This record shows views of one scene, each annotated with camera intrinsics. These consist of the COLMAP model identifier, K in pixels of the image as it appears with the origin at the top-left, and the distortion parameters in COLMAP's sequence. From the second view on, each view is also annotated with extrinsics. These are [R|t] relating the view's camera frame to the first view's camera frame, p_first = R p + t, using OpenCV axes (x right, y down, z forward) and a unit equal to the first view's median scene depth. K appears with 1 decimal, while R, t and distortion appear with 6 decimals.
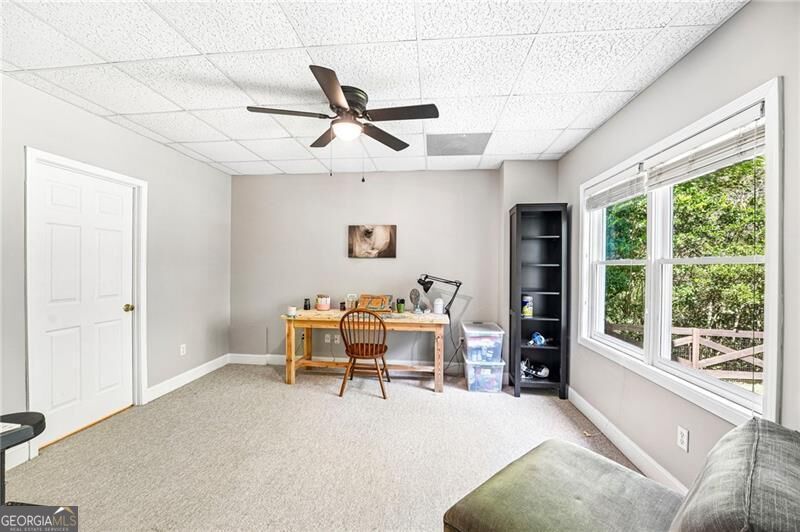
lens RADIAL K [[322.9, 0, 397.9], [0, 322.9, 265.8], [0, 0, 1]] dist [-0.026007, 0.000672]
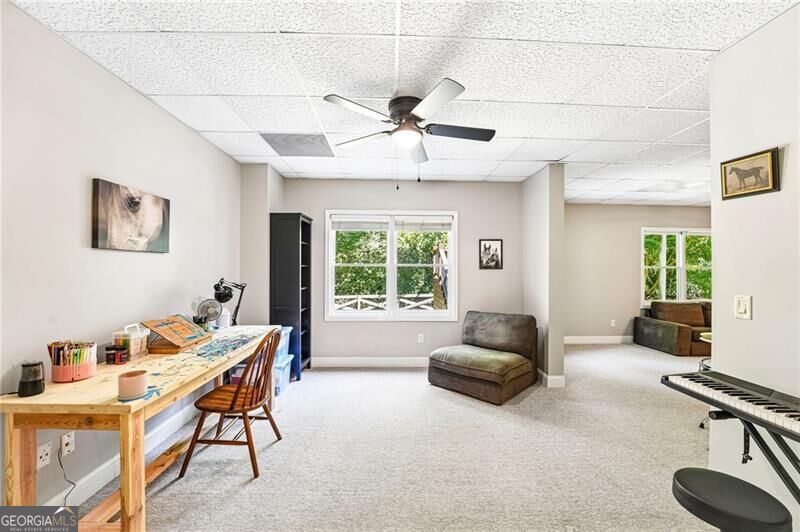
lens RADIAL K [[322.9, 0, 397.9], [0, 322.9, 265.8], [0, 0, 1]] dist [-0.026007, 0.000672]
pose [[-0.176032, -0.004388, 0.984375, -0.669449], [0.002523, 0.999985, 0.004909, -0.003048], [-0.984381, 0.003347, -0.176018, 0.673826]]
